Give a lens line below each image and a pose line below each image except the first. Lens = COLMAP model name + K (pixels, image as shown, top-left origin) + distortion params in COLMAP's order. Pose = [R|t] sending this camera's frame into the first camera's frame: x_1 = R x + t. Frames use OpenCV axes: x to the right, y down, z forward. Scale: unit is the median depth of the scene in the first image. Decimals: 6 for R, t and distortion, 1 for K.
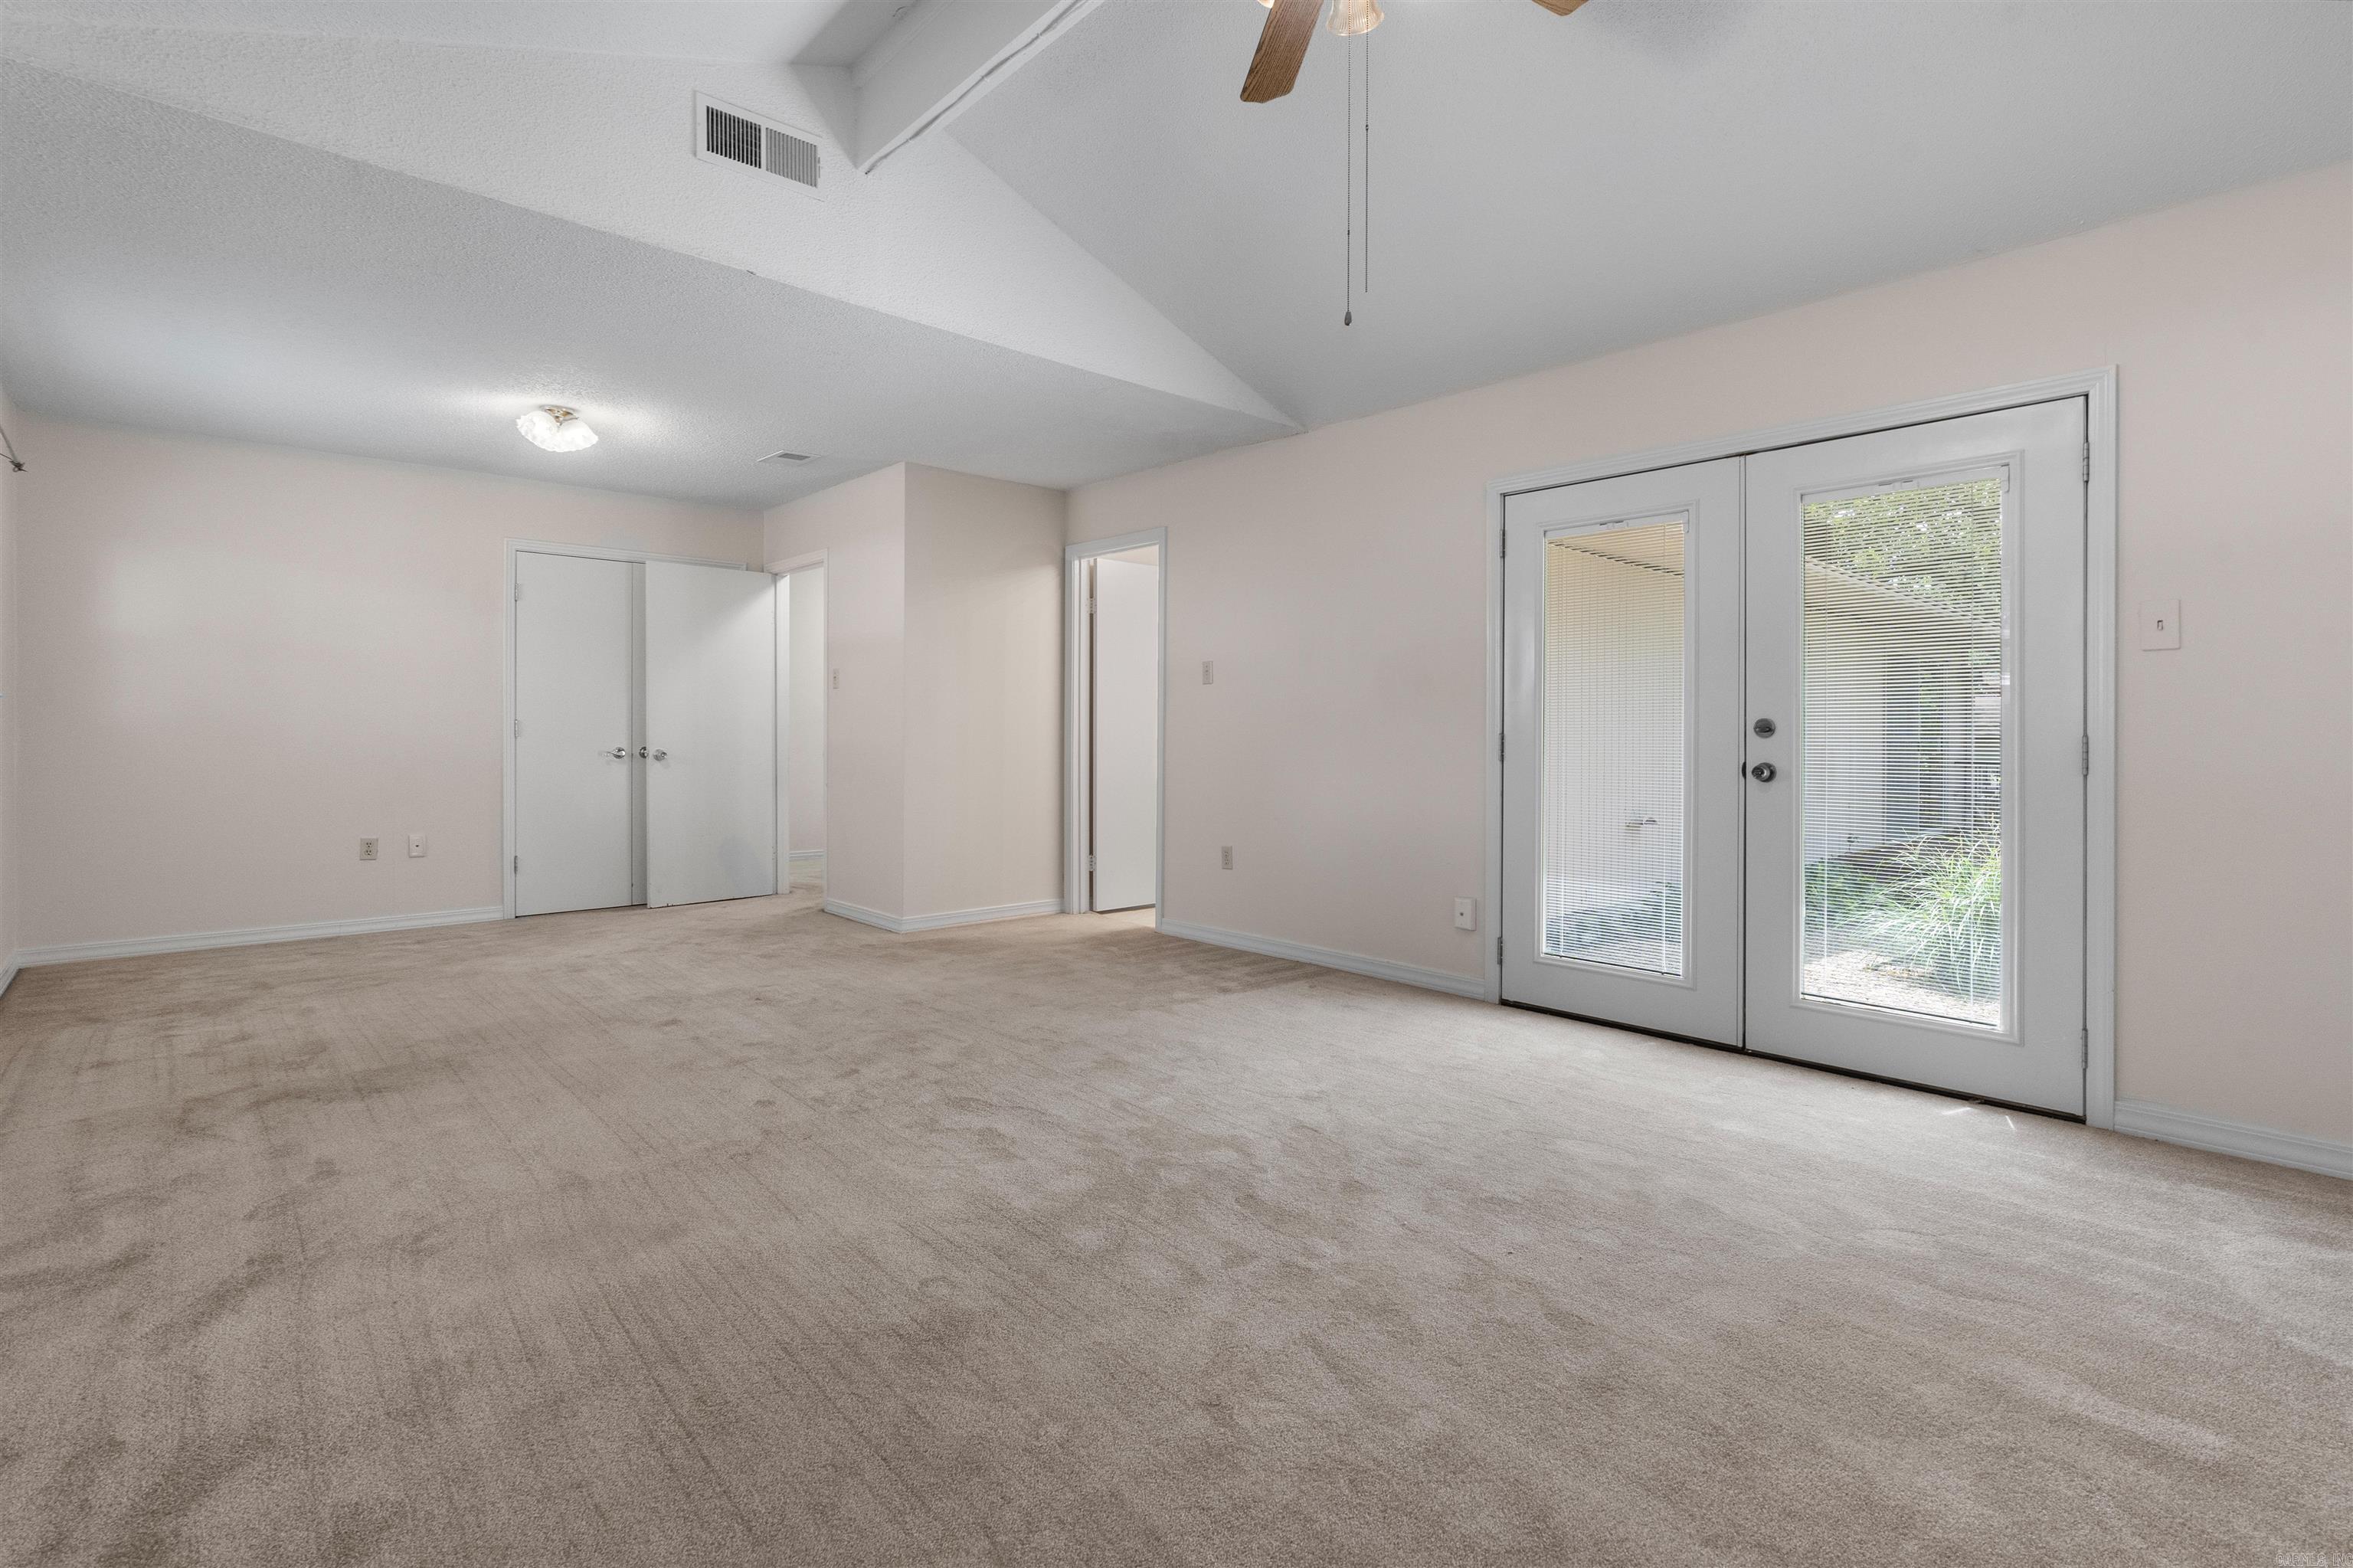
lens RADIAL K [[1084.4, 0, 1184.8], [0, 1084.4, 764.9], [0, 0, 1]] dist [-0.011138, 0.000168]
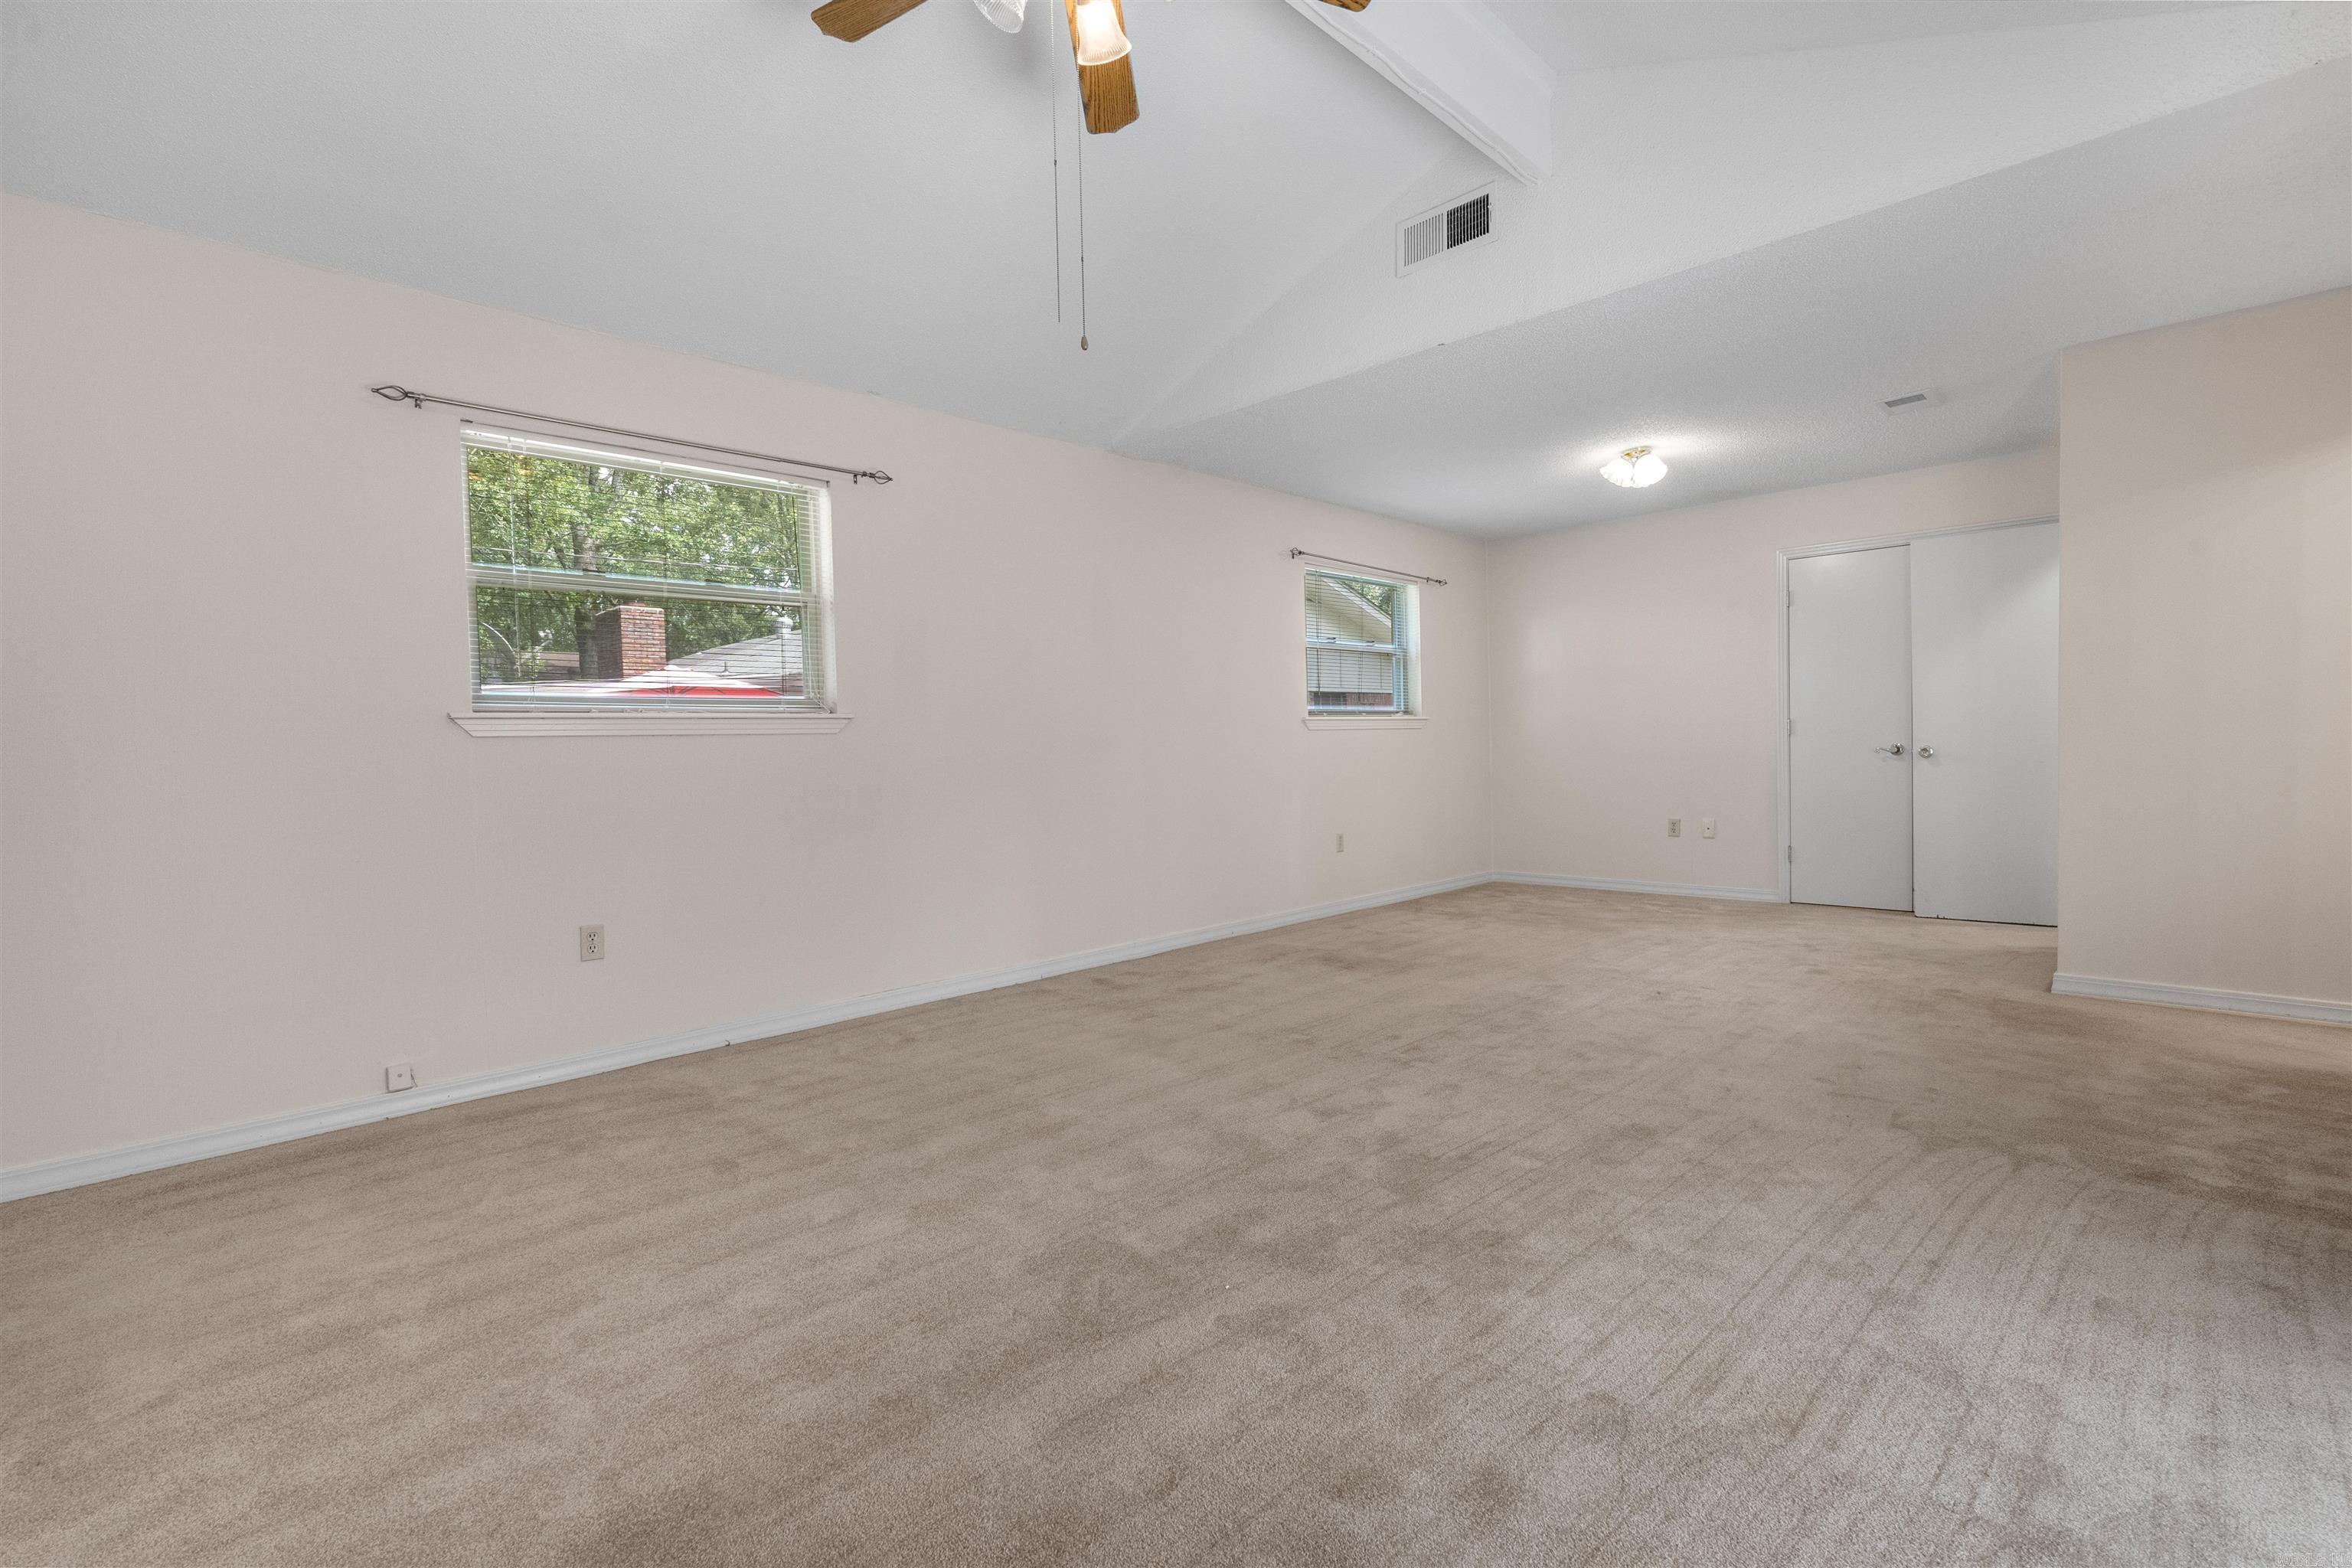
lens RADIAL K [[1083.9, 0, 1185.5], [0, 1083.9, 777.5], [0, 0, 1]] dist [-0.011138, 0.000168]
pose [[0.060879, 0.027493, -0.997766, 0.509447], [-0.011193, 0.999577, 0.026860, -0.006777], [0.998082, 0.009533, 0.061161, 0.433277]]
